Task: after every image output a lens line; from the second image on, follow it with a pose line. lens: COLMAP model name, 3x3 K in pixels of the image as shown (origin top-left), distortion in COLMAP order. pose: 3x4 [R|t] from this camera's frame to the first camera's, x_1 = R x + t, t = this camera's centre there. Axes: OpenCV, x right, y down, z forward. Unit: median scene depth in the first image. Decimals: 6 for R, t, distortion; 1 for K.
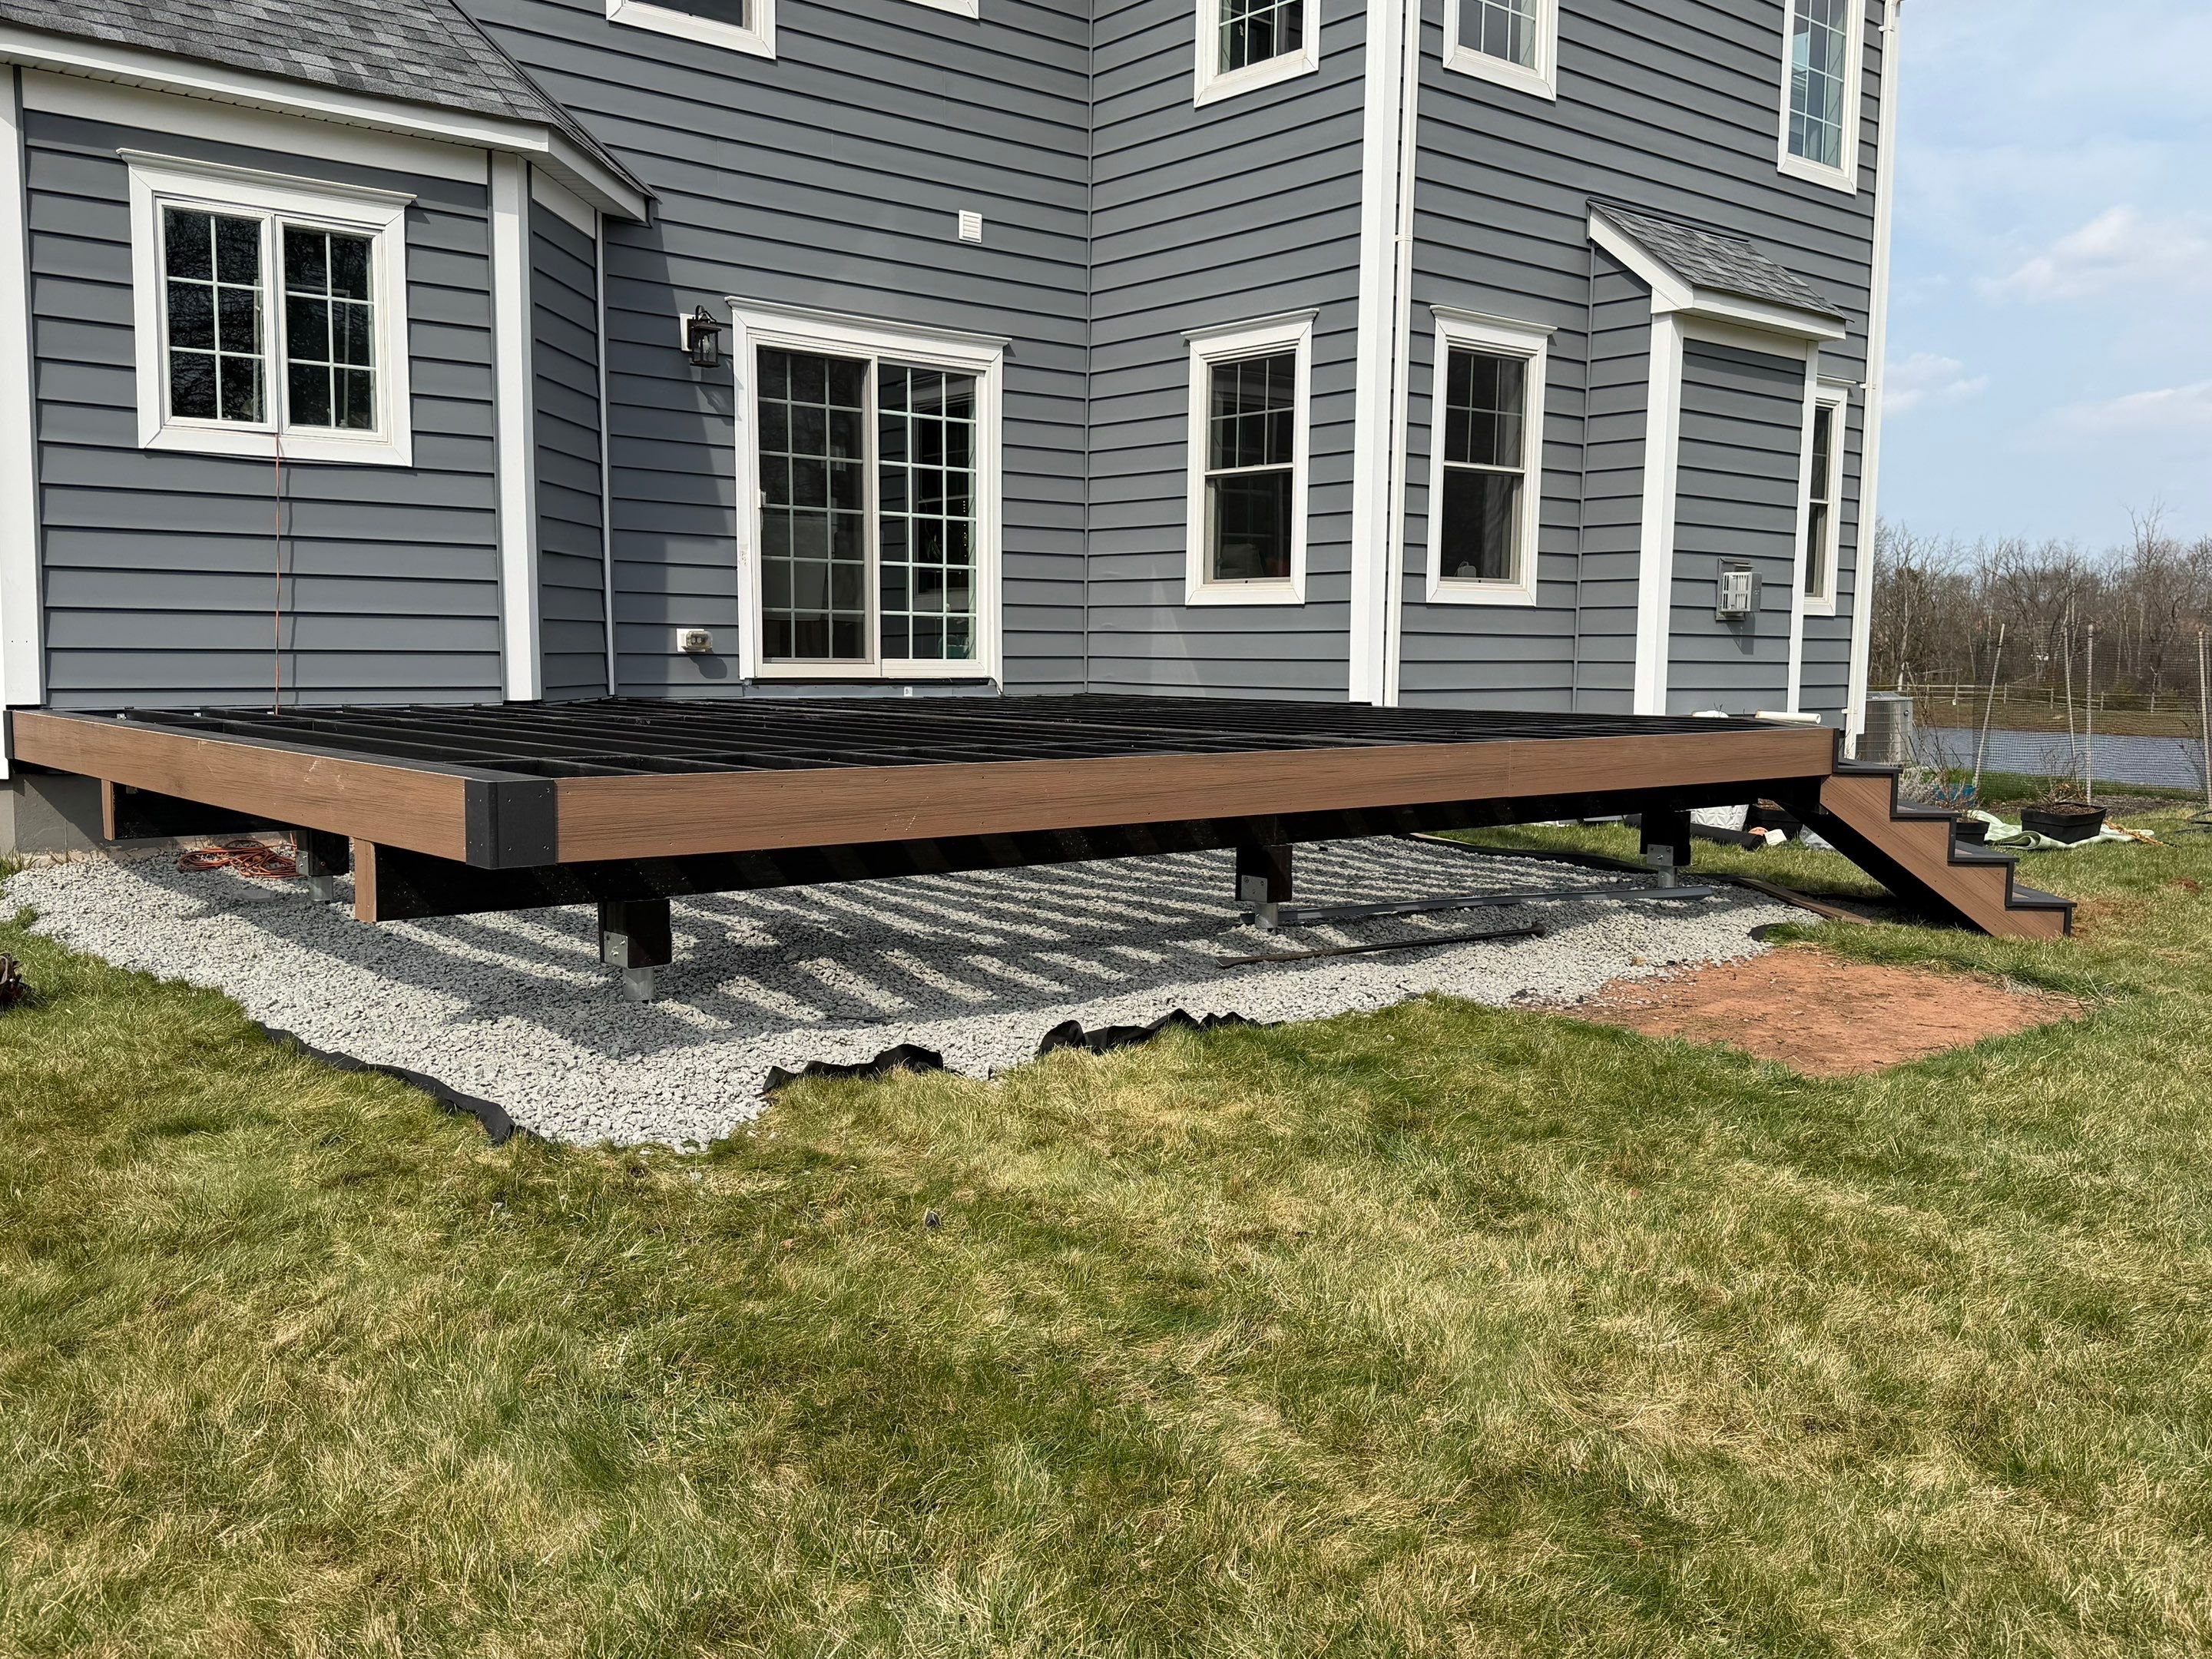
lens RADIAL K [[1903.0, 0, 1106.0], [0, 1903.0, 829.5], [0, 0, 1]] dist [0.170828, -0.332317]
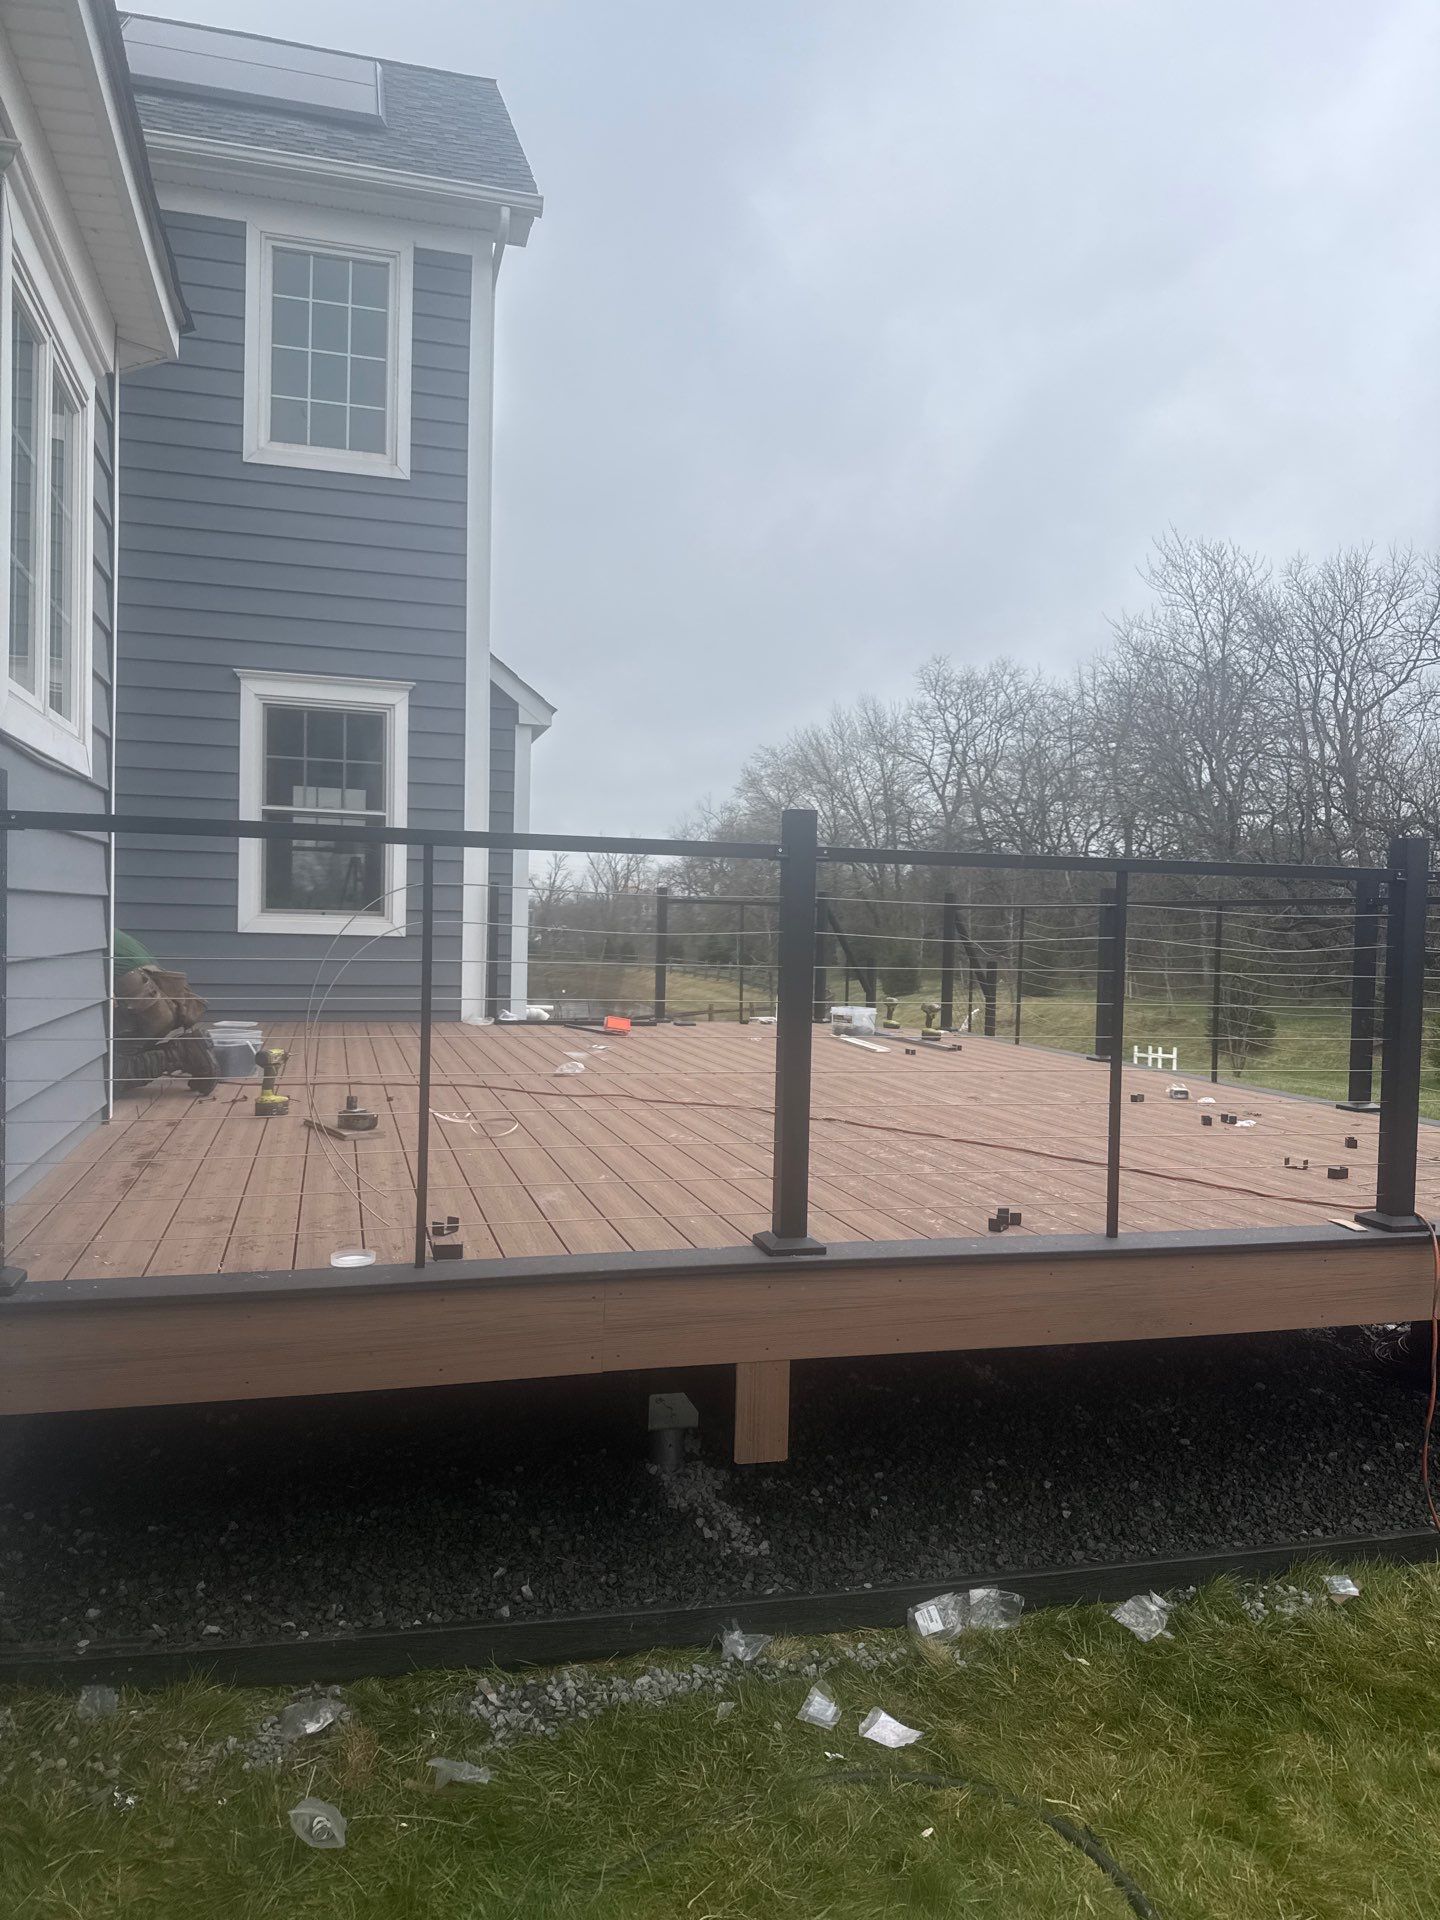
lens RADIAL K [[1342.1, 0, 718.9], [0, 1342.1, 971.4], [0, 0, 1]] dist [0.150627, -0.295010]
pose [[0.416444, -0.030739, 0.908641, -0.552344], [0.064382, 0.997916, 0.004252, -0.091015], [-0.906879, 0.056729, 0.417556, 0.506963]]
